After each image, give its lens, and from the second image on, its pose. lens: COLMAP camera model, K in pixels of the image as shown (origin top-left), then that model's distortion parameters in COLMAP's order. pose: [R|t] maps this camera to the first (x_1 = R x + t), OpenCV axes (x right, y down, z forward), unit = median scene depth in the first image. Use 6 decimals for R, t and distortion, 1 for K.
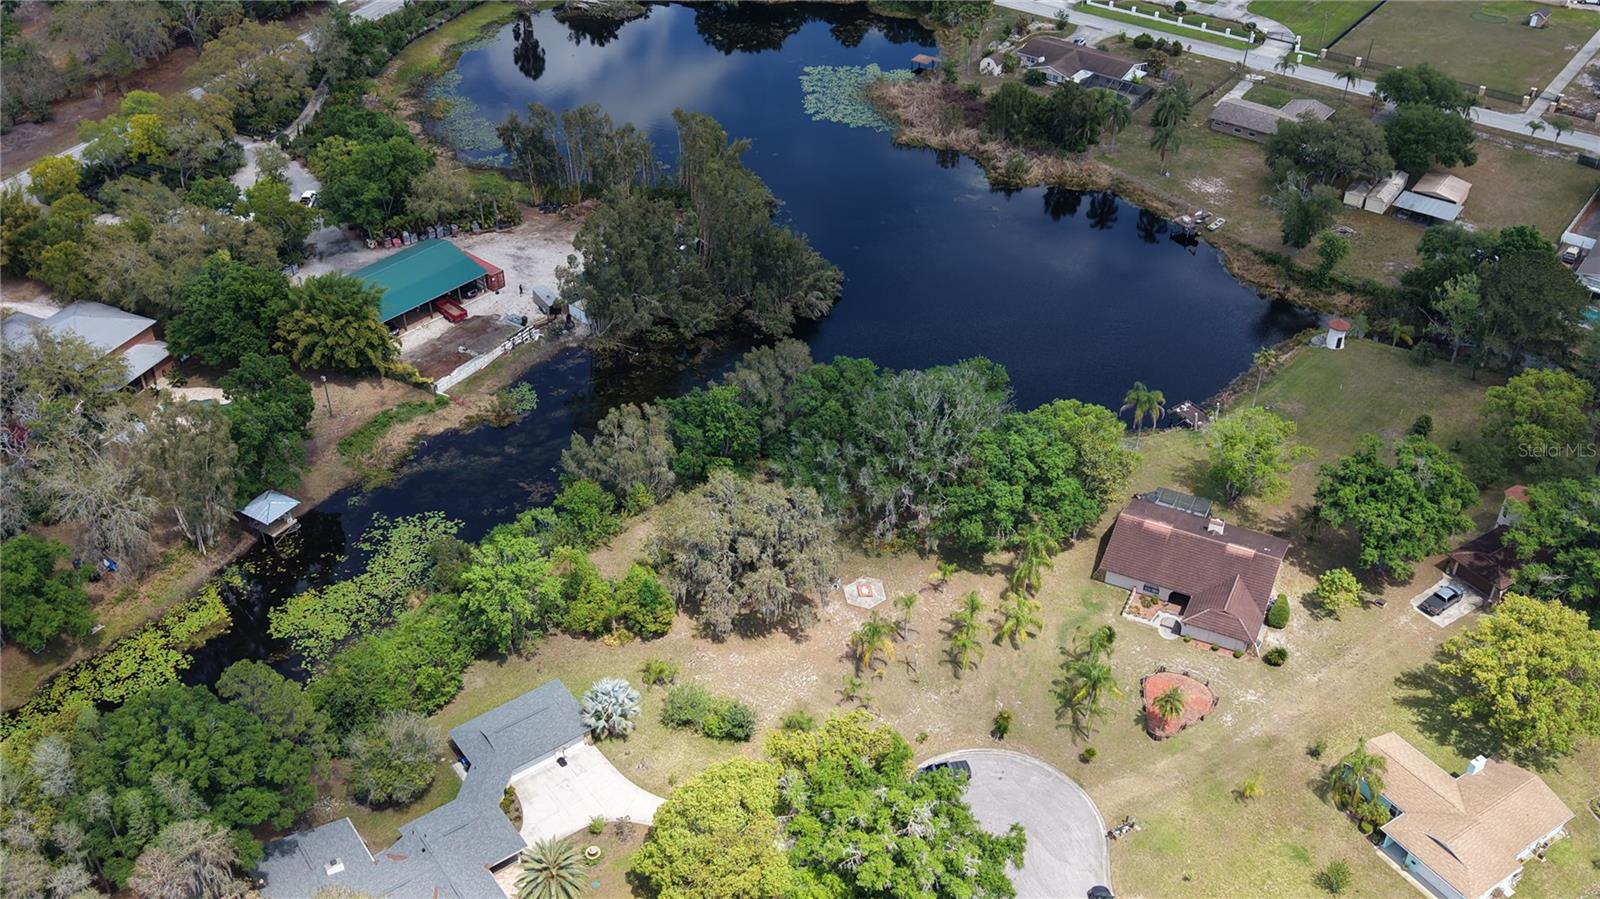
lens RADIAL K [[1494.9, 0, 796.7], [0, 1494.9, 445.1], [0, 0, 1]] dist [0.184615, -0.558347]
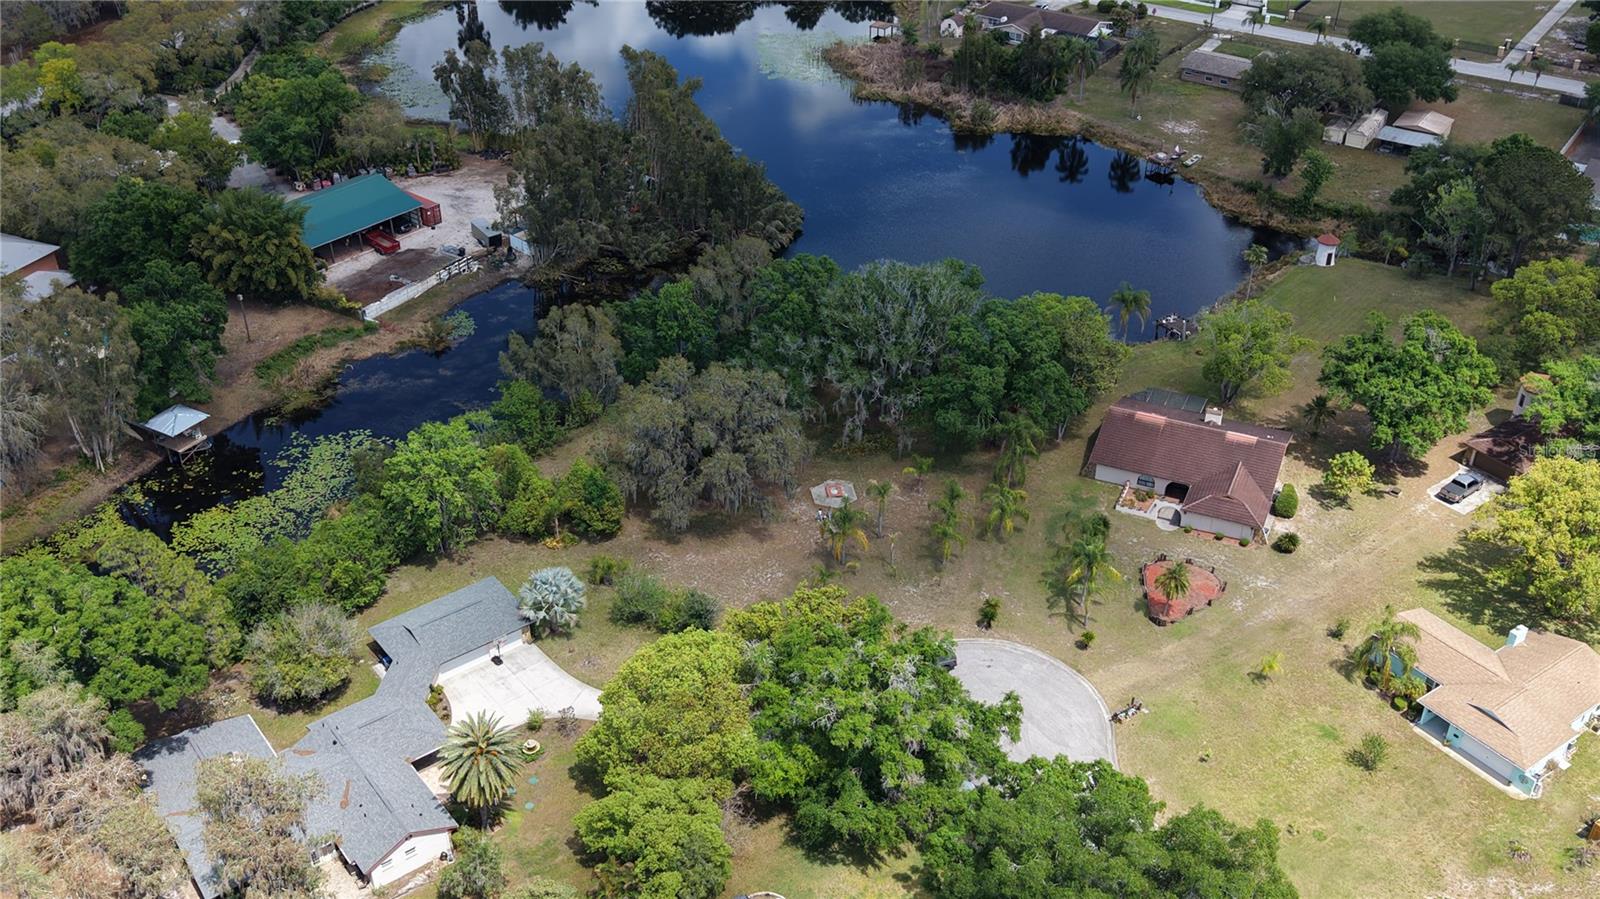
lens RADIAL K [[1494.9, 0, 796.7], [0, 1494.9, 445.1], [0, 0, 1]] dist [0.184615, -0.558347]
pose [[0.999533, -0.017092, 0.025335, 0.000265], [0.018595, 0.998006, -0.060314, 0.119915], [-0.024253, 0.060756, 0.997858, 0.088035]]
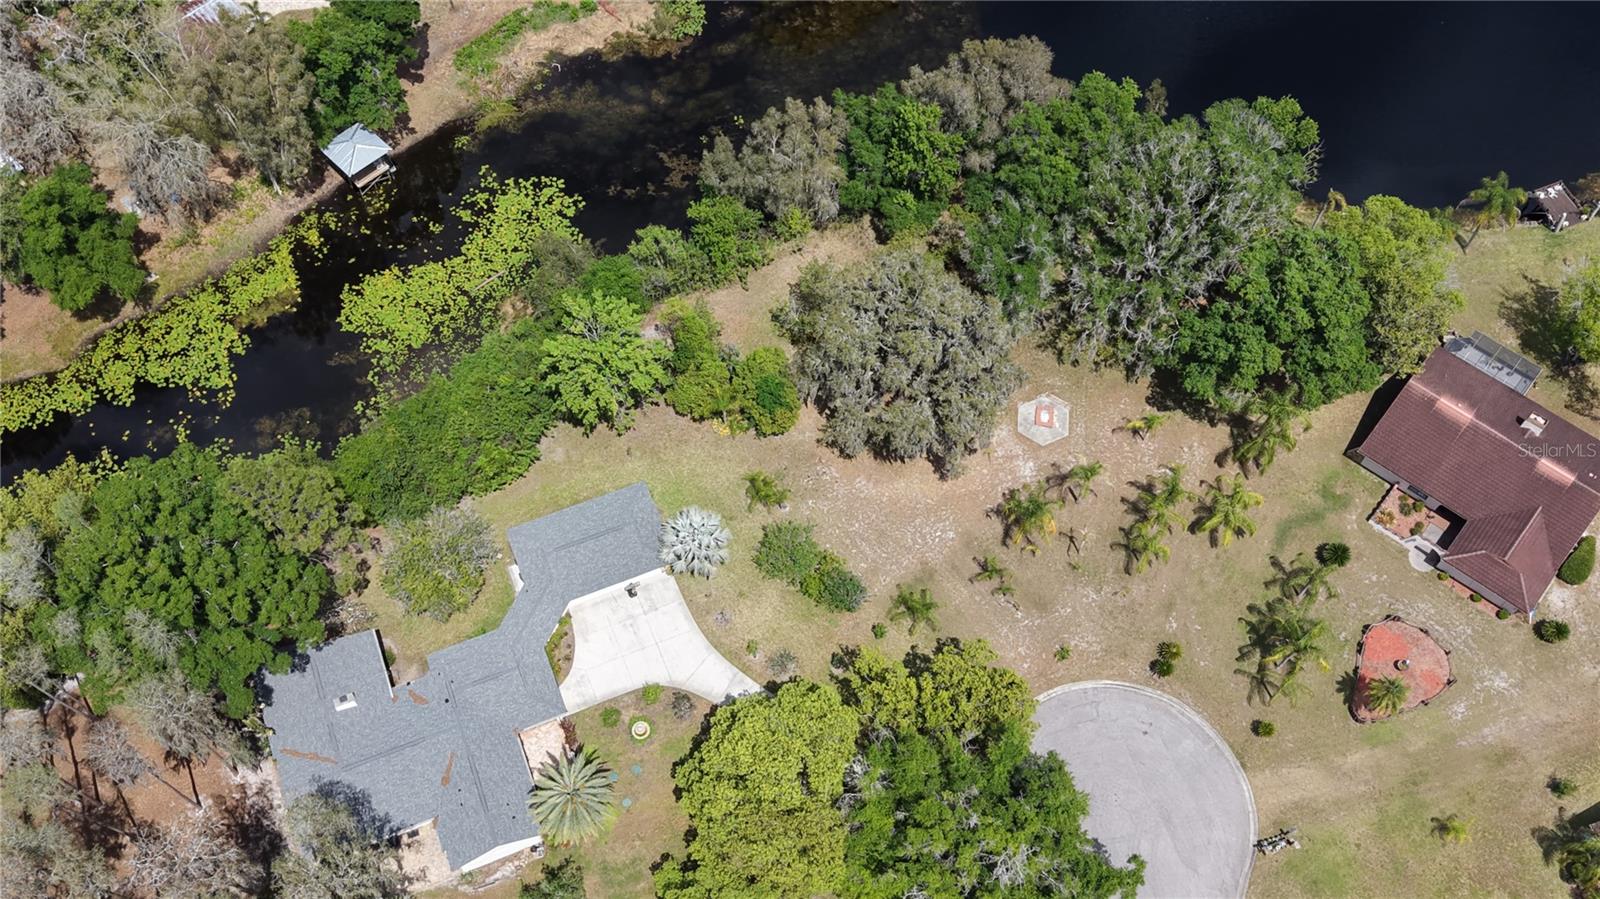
lens RADIAL K [[1494.9, 0, 796.7], [0, 1494.9, 445.1], [0, 0, 1]] dist [0.184615, -0.558347]
pose [[0.971427, 0.205530, -0.118691, 0.015244], [-0.139501, 0.899035, 0.415061, -0.193650], [0.192015, -0.386644, 0.902018, 0.248277]]
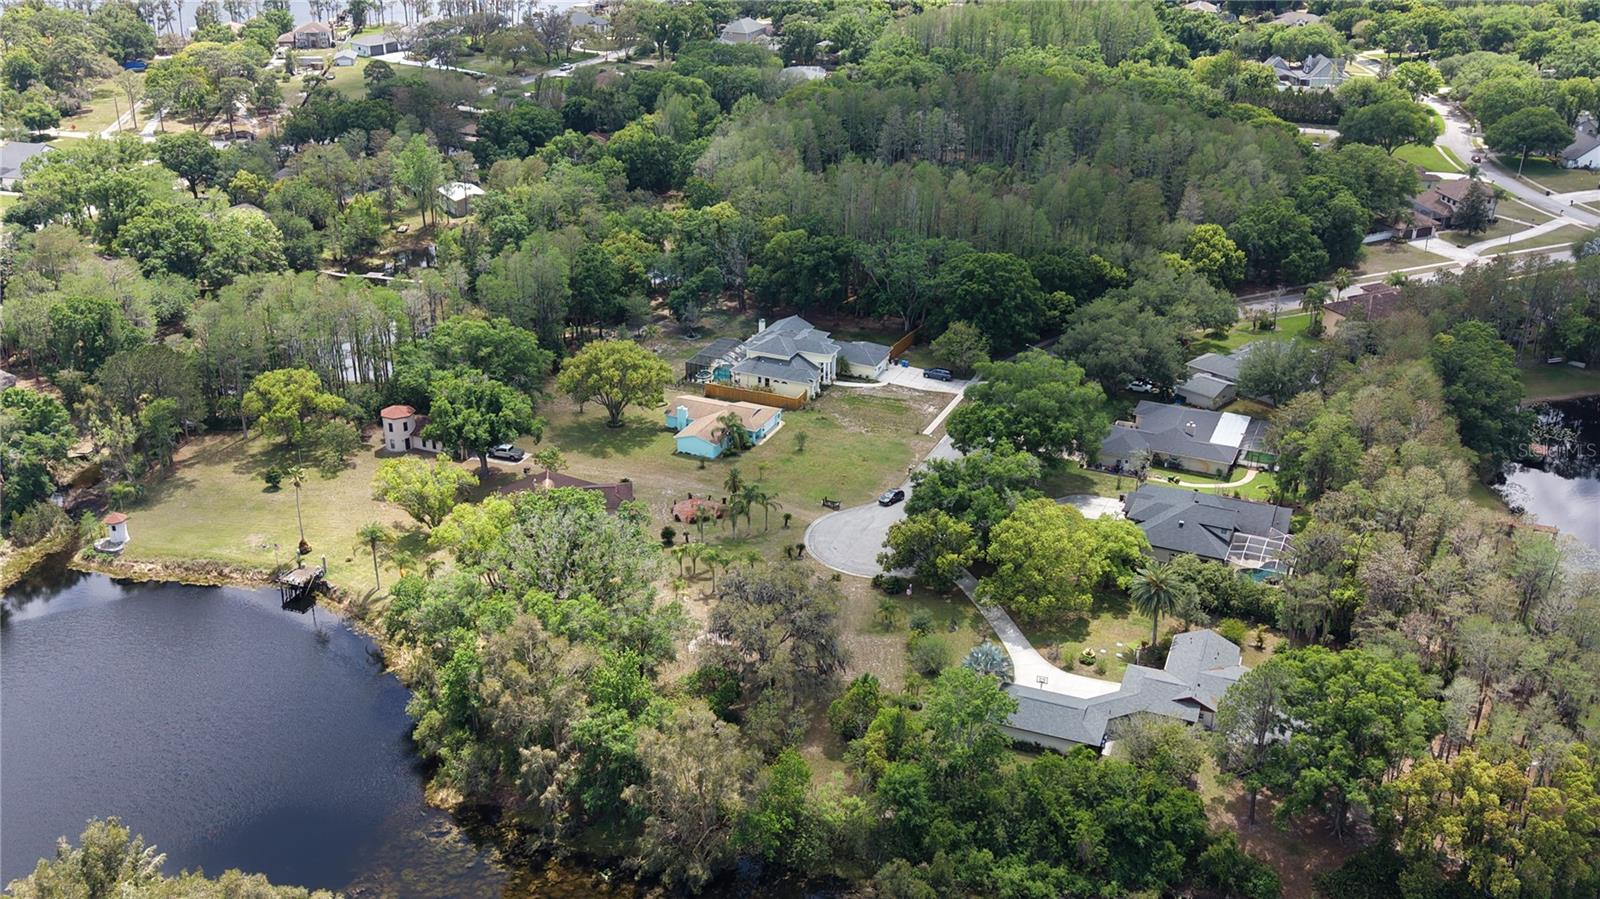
lens RADIAL K [[1494.9, 0, 796.7], [0, 1494.9, 445.1], [0, 0, 1]] dist [0.184615, -0.558347]
pose [[-0.545947, -0.352155, 0.760216, -0.726945], [0.491494, 0.600221, 0.631006, -0.610940], [-0.678509, 0.718138, -0.154607, 0.991970]]
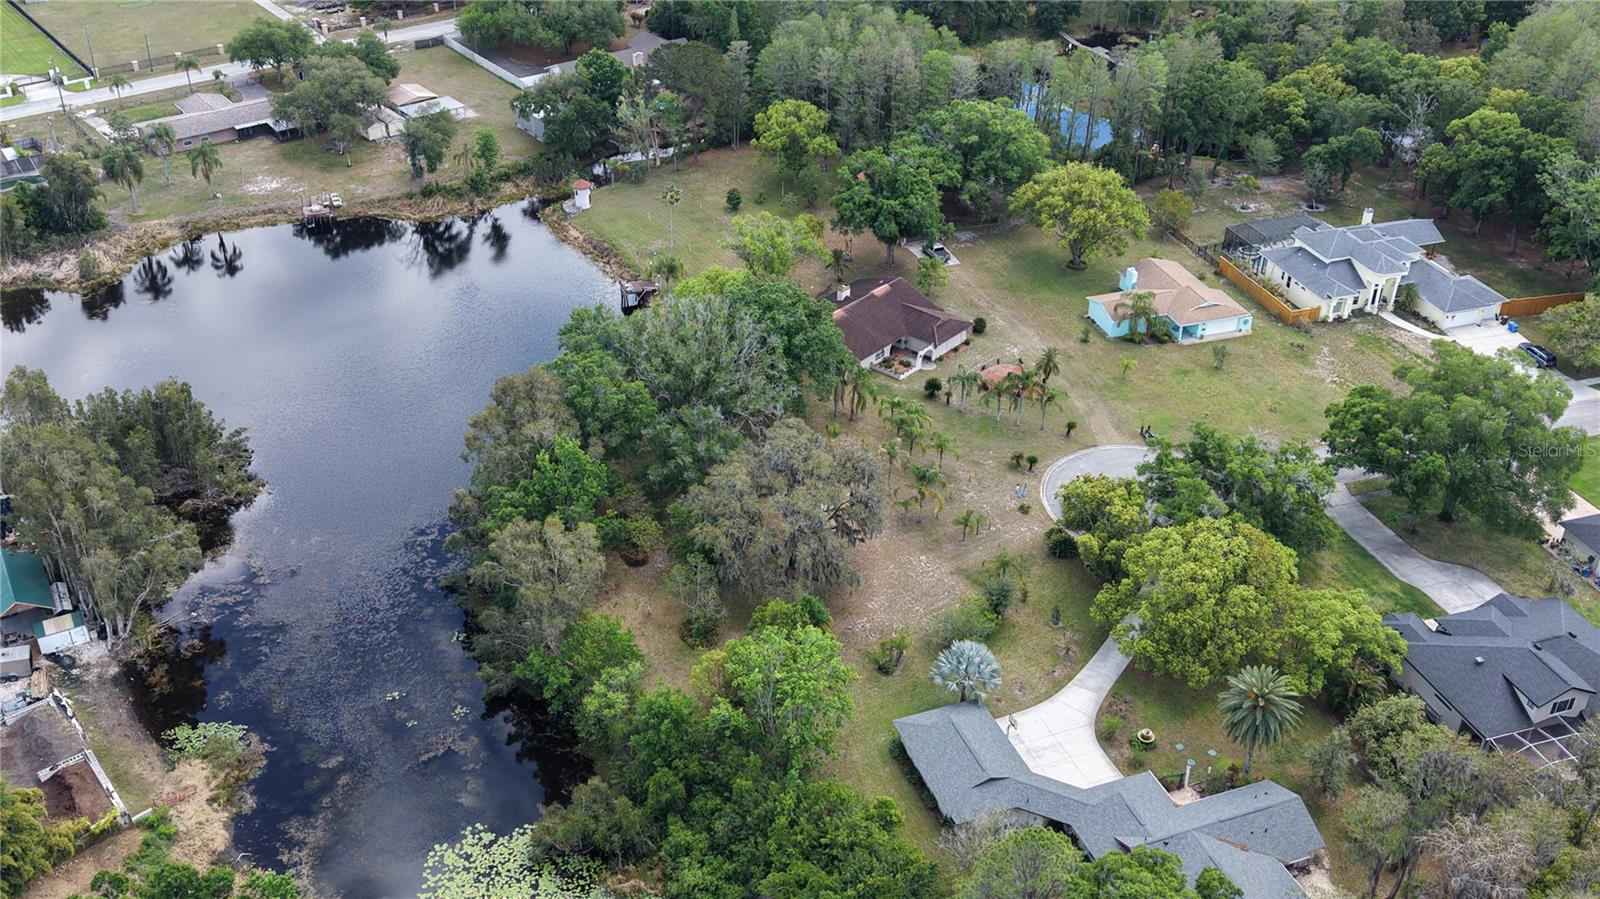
lens RADIAL K [[1494.9, 0, 796.7], [0, 1494.9, 445.1], [0, 0, 1]] dist [0.184615, -0.558347]
pose [[0.264783, -0.519742, 0.812255, -0.674623], [0.569475, 0.764030, 0.303244, -0.210483], [-0.778196, 0.382264, 0.498282, 0.513260]]
